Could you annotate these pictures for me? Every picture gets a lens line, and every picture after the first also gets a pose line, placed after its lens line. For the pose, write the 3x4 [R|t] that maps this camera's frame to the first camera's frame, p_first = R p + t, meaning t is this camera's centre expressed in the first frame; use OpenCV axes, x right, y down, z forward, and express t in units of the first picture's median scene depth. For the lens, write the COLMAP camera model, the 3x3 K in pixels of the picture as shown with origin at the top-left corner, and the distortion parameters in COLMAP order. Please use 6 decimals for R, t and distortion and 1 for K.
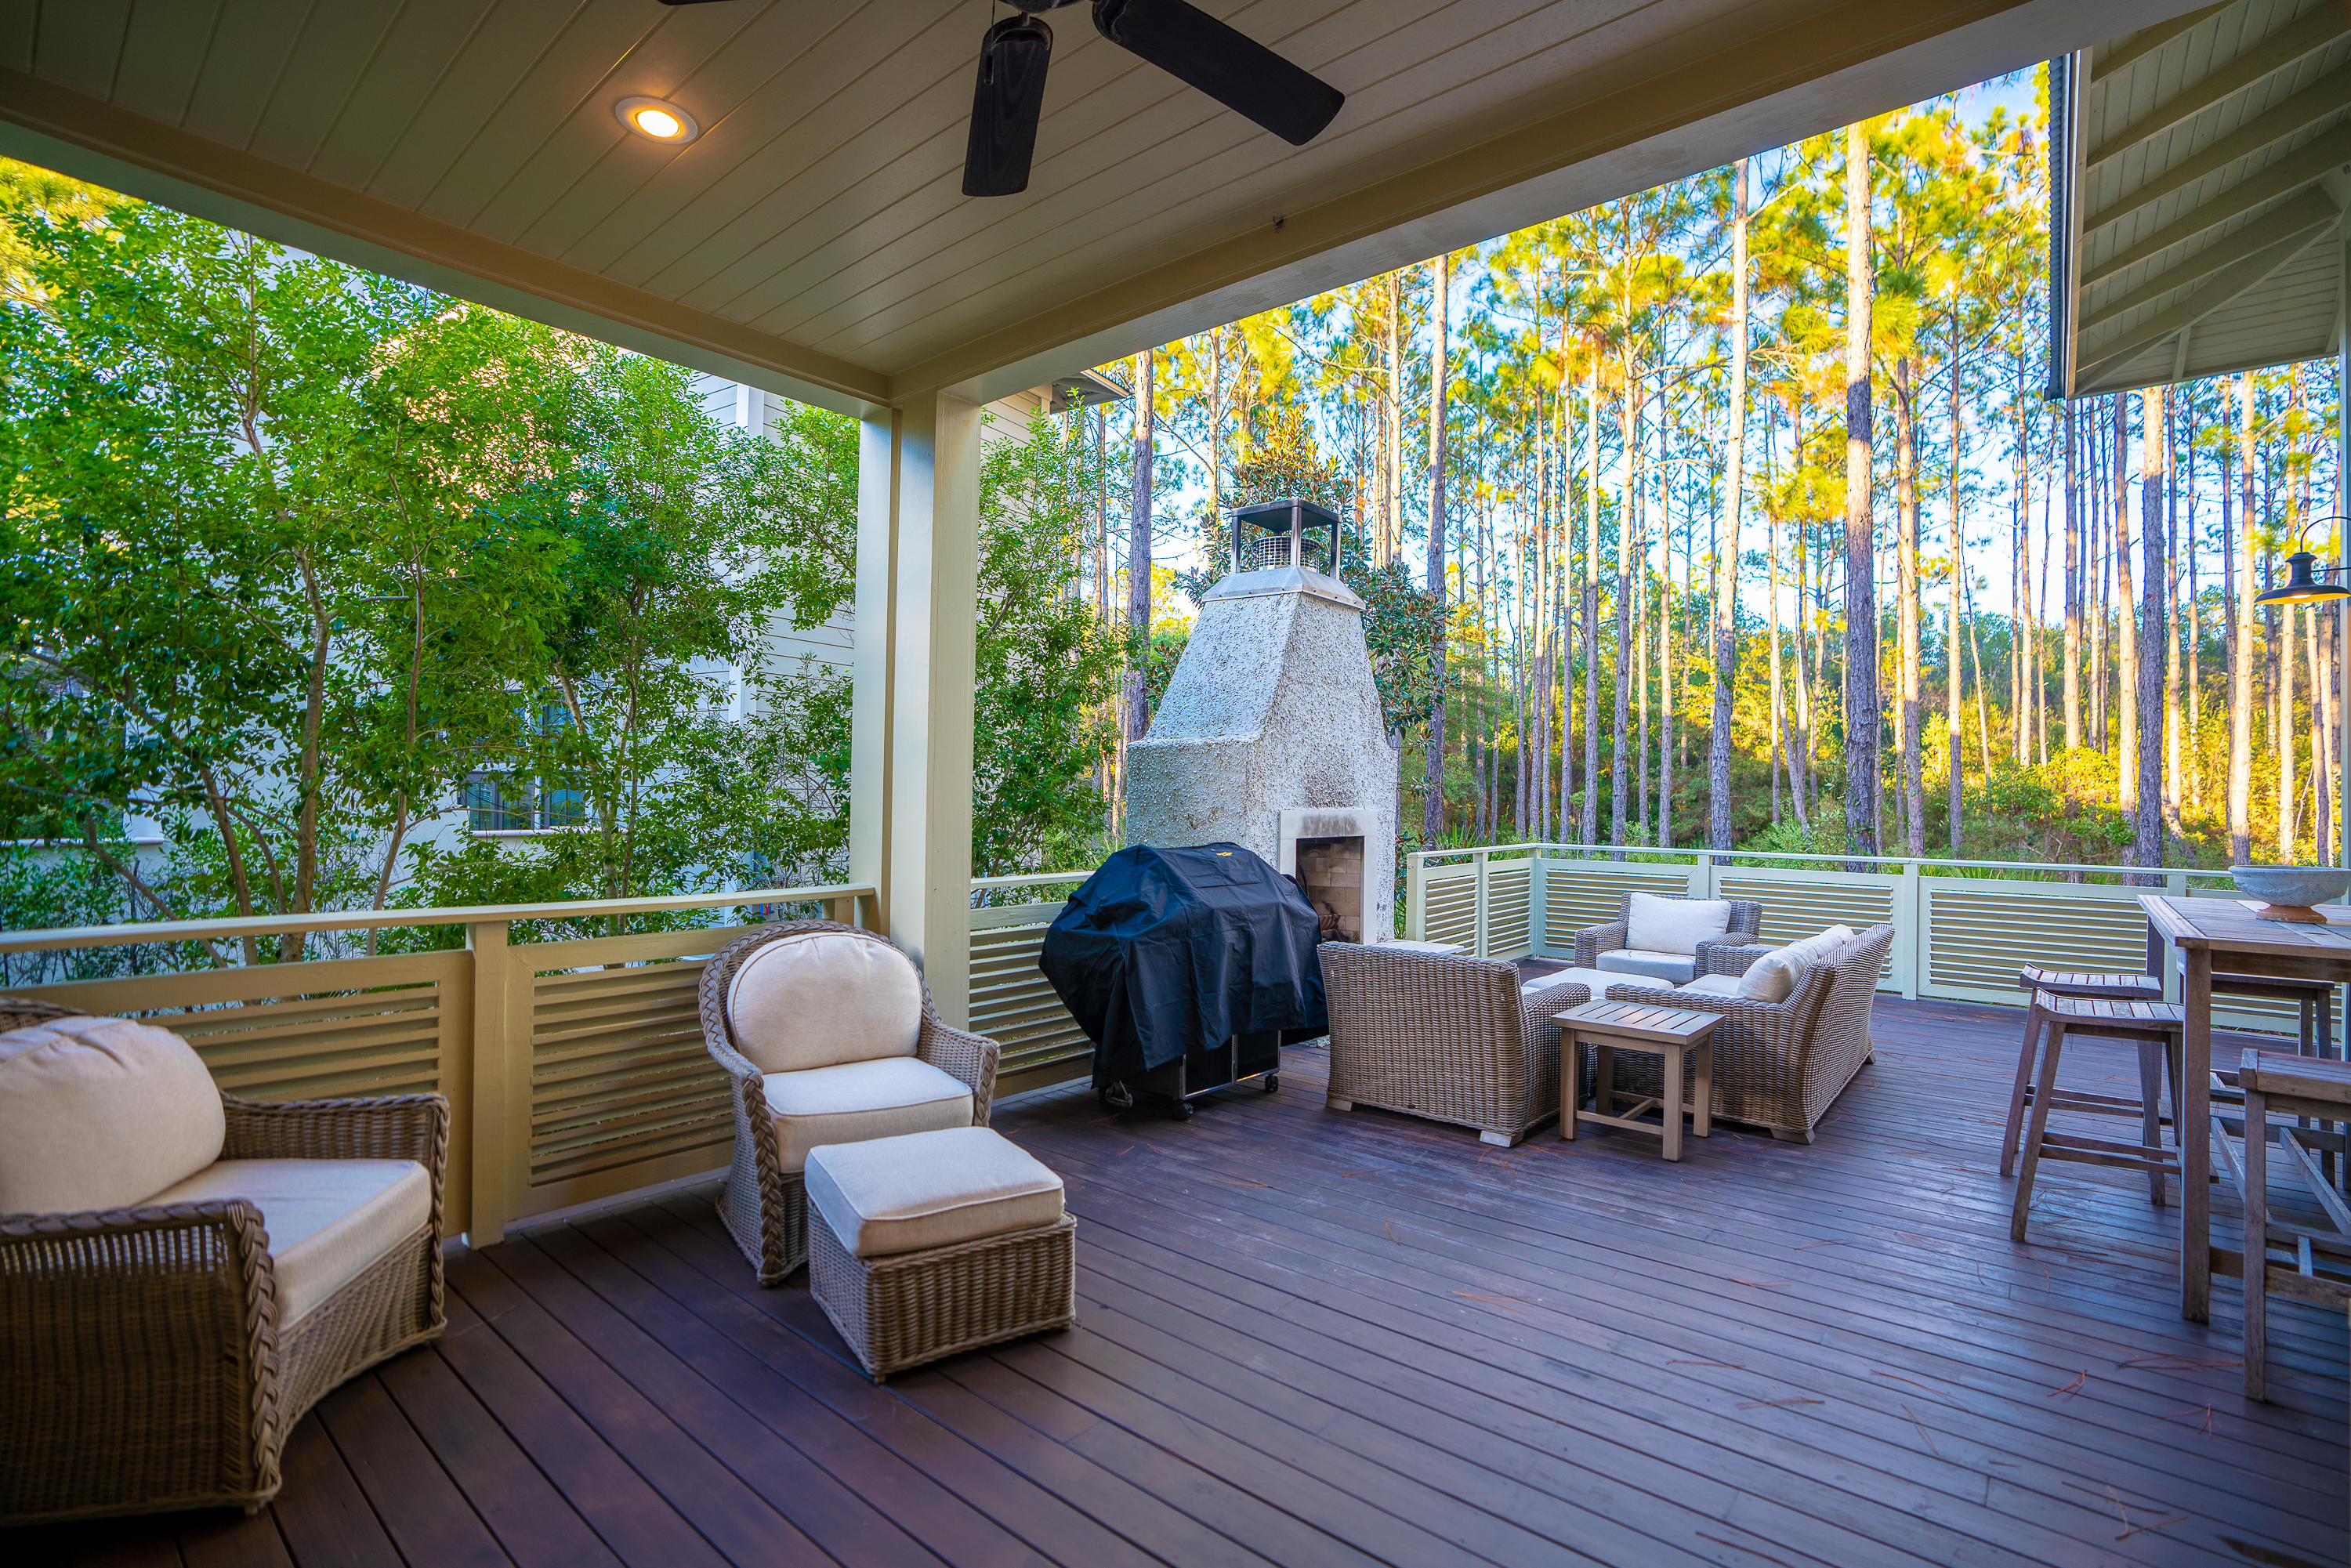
lens RADIAL K [[1078.1, 0, 1172.2], [0, 1078.1, 792.6], [0, 0, 1]] dist [-0.043055, 0.004115]
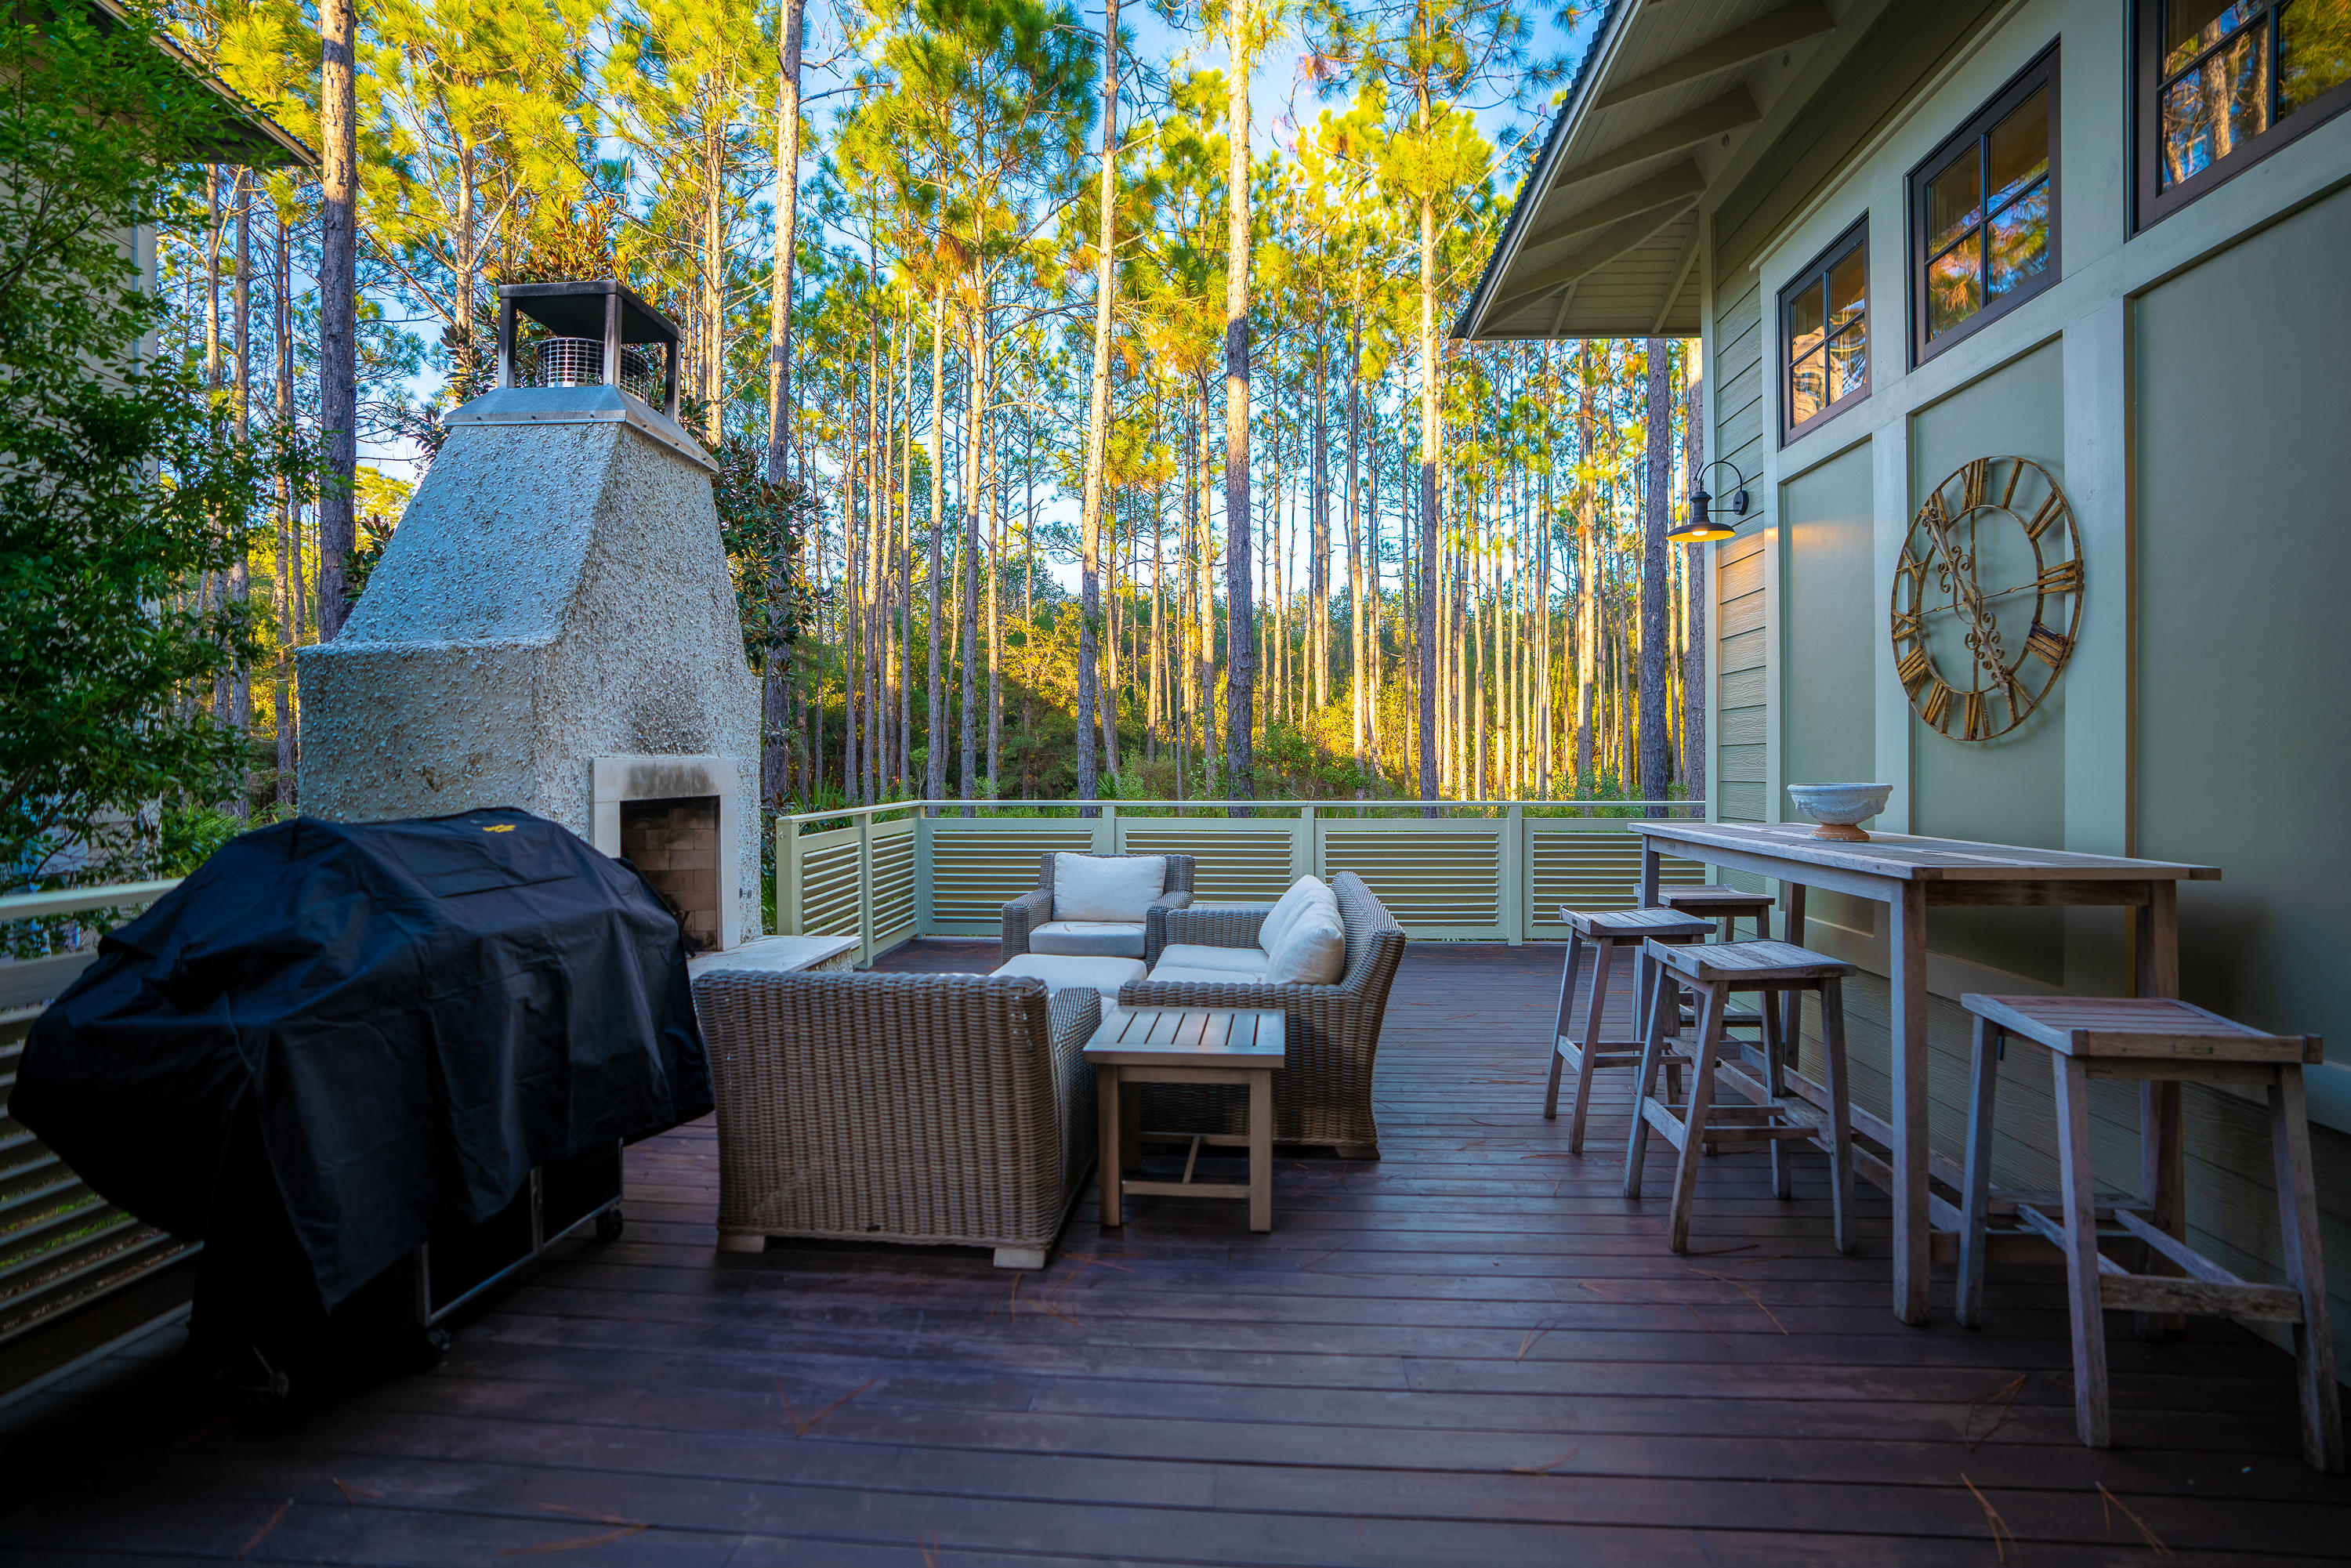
lens RADIAL K [[1078.1, 0, 1174.2], [0, 1078.1, 776.9], [0, 0, 1]] dist [-0.043055, 0.004115]
pose [[0.809691, -0.022389, 0.586429, 0.008553], [0.011444, 0.999684, 0.022365, 0.017373], [-0.586744, -0.011398, 0.809692, 0.281895]]
